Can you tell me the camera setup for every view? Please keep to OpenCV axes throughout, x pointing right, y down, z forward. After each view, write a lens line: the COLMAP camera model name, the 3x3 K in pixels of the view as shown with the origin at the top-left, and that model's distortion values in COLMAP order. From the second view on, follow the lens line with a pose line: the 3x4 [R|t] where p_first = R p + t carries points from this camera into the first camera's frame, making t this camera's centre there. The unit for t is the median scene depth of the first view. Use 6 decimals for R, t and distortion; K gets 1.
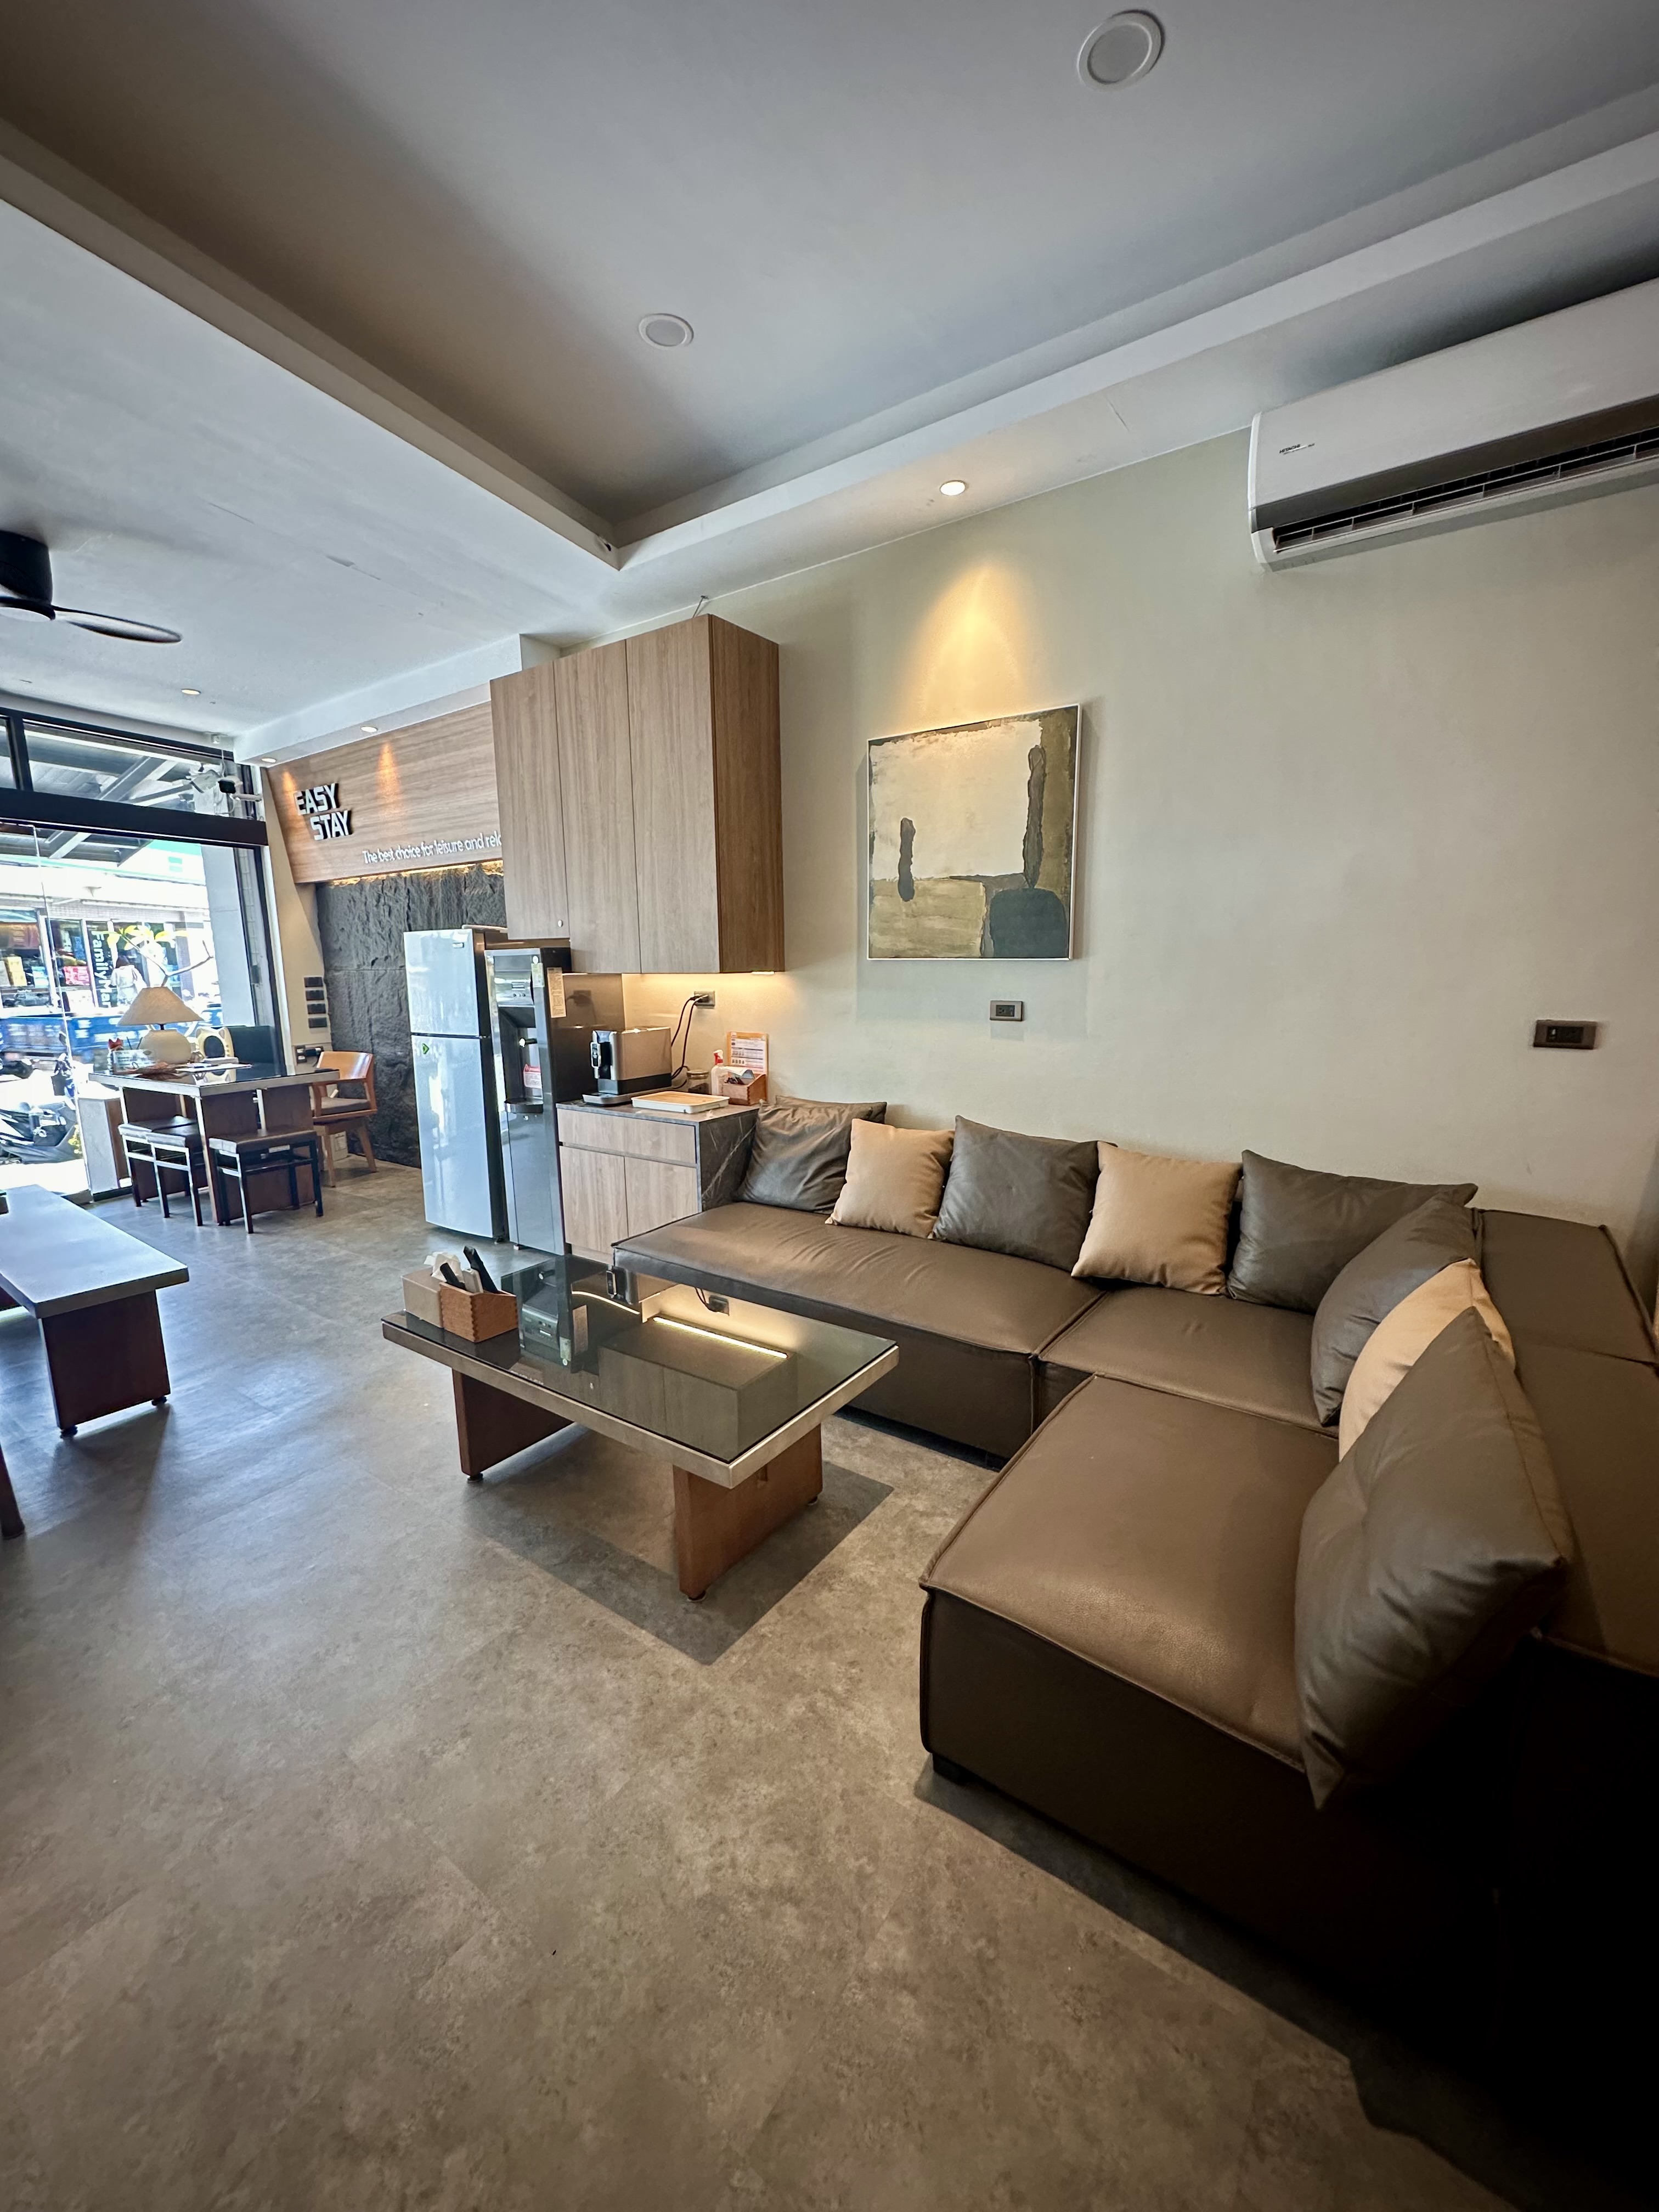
lens RADIAL K [[875.9, 0, 829.5], [0, 875.9, 1106.0], [0, 0, 1]] dist [-0.000200, 0.000075]
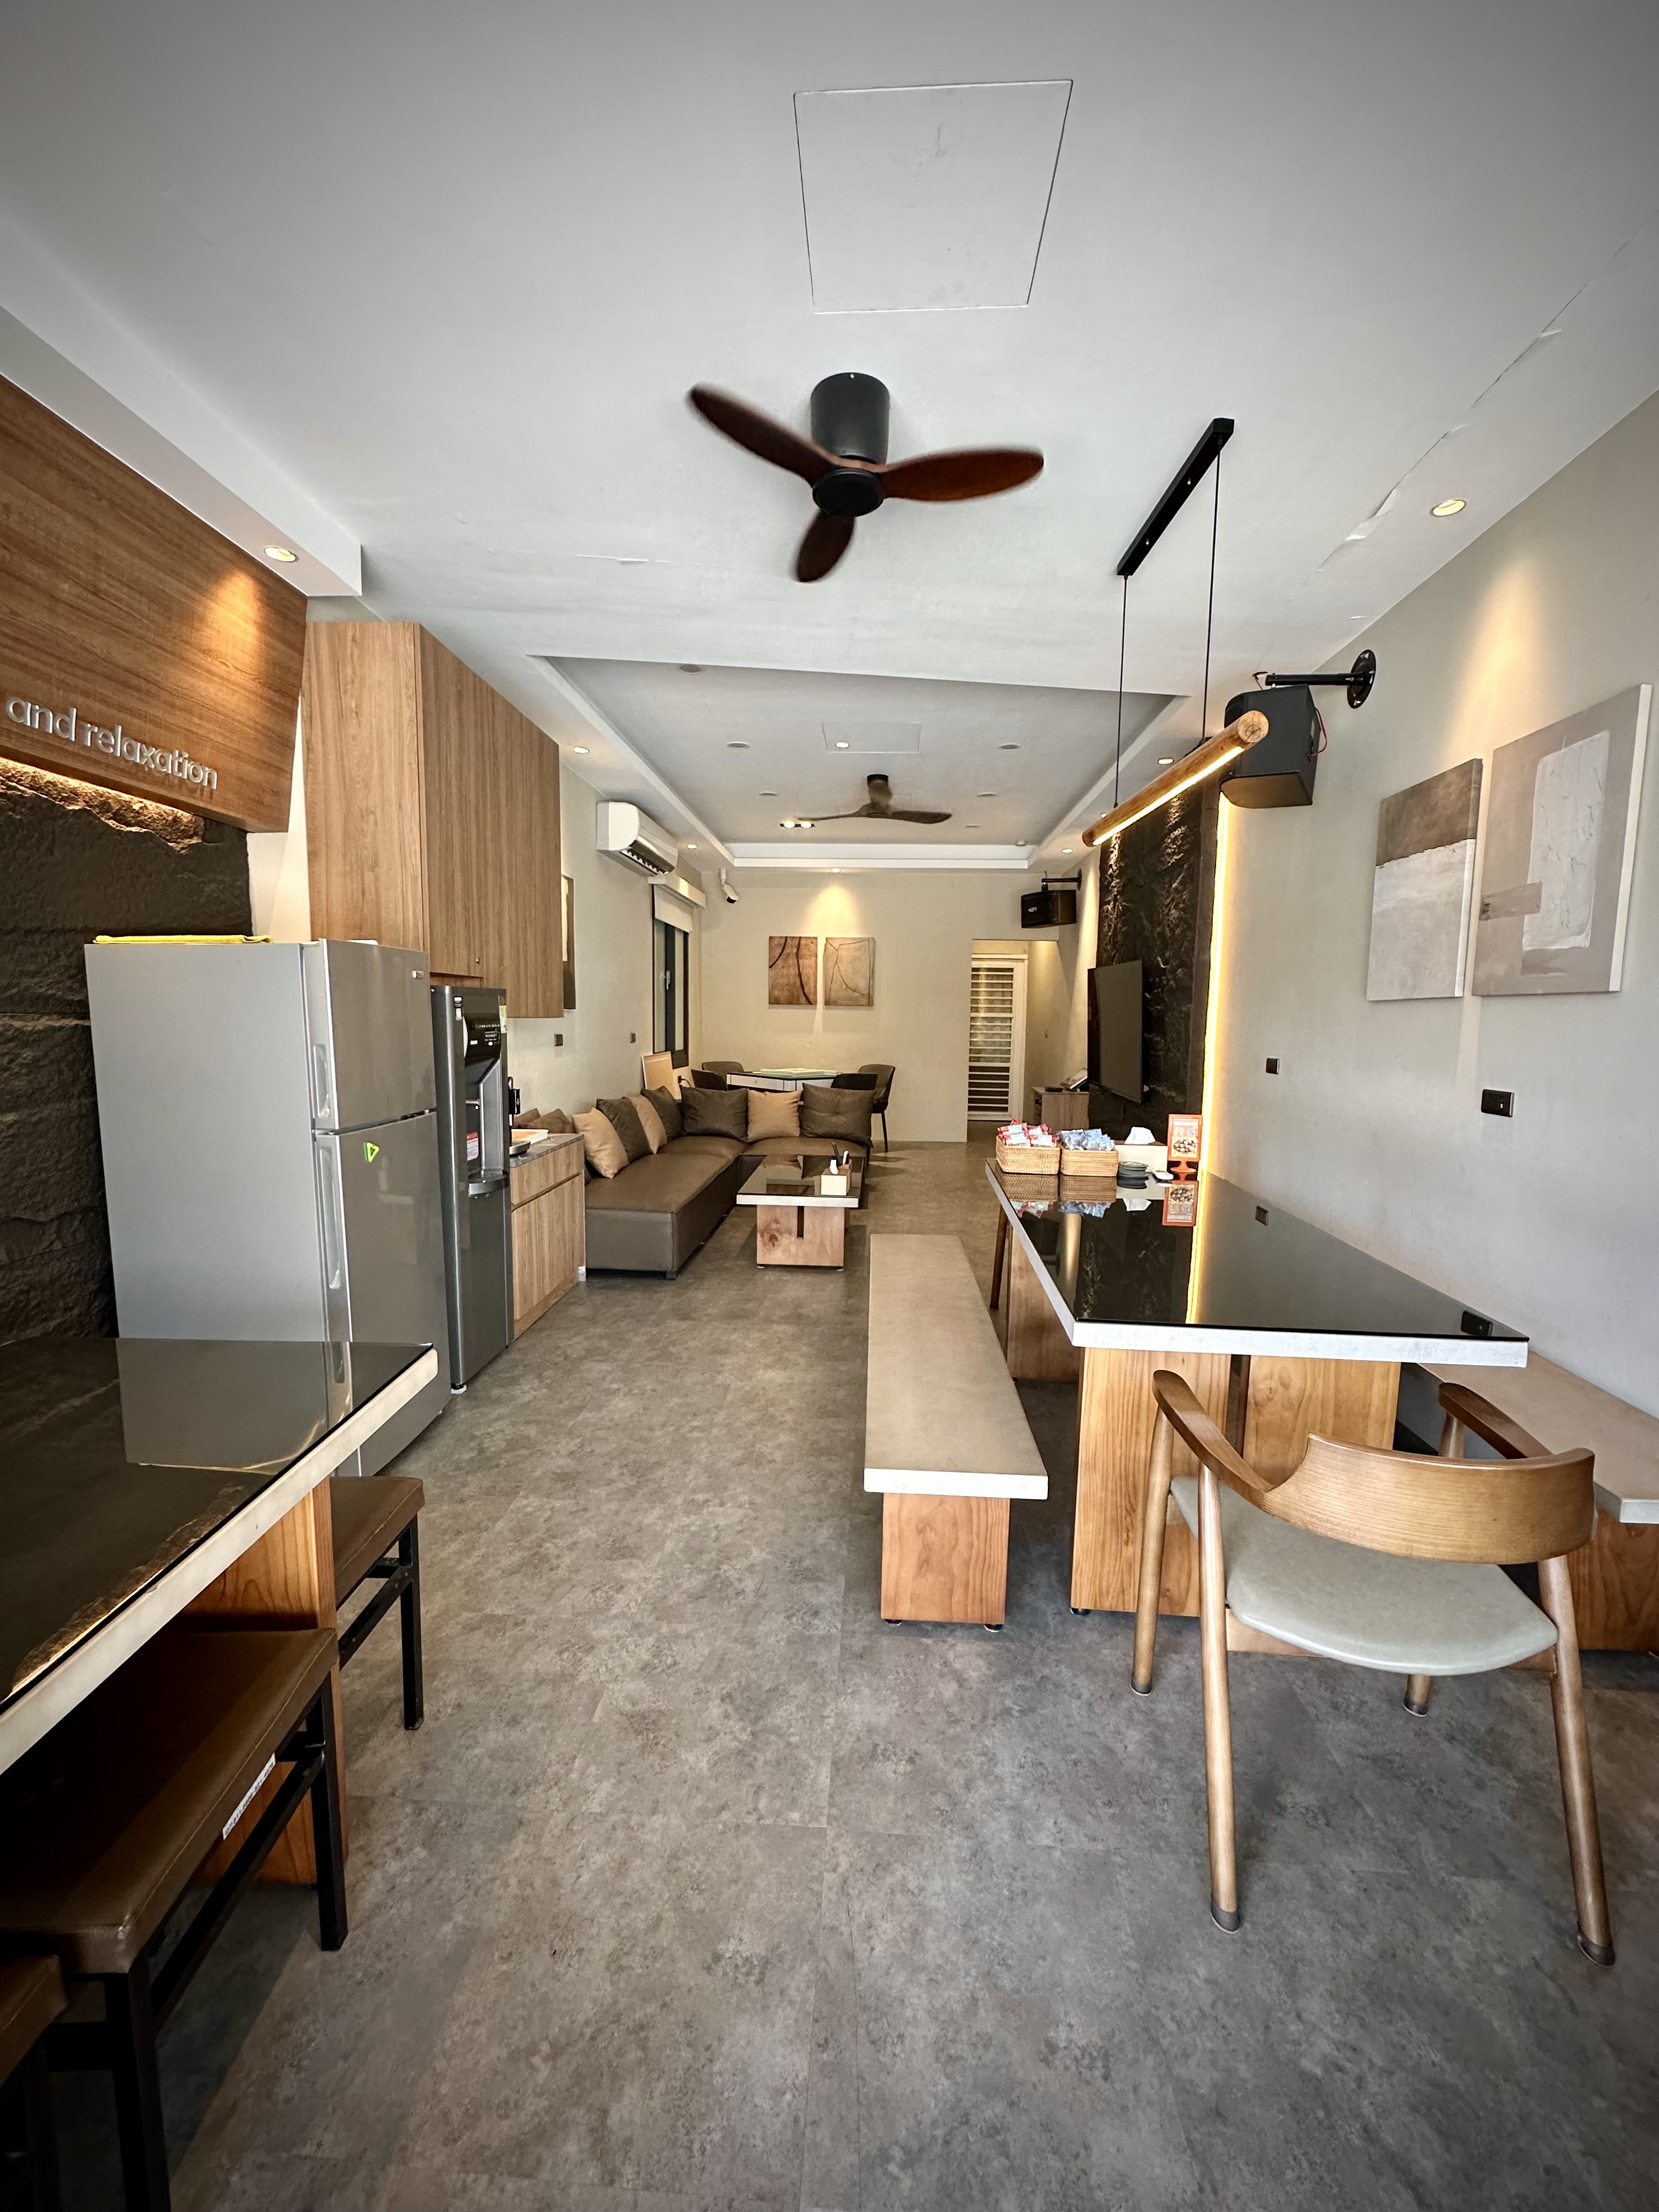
lens RADIAL K [[875.9, 0, 829.5], [0, 875.9, 1106.0], [0, 0, 1]] dist [-0.000200, 0.000075]
pose [[-0.518320, -0.091943, 0.850230, -1.242562], [0.124577, 0.975481, 0.181433, -0.185198], [-0.846064, 0.199960, -0.494158, 1.167708]]
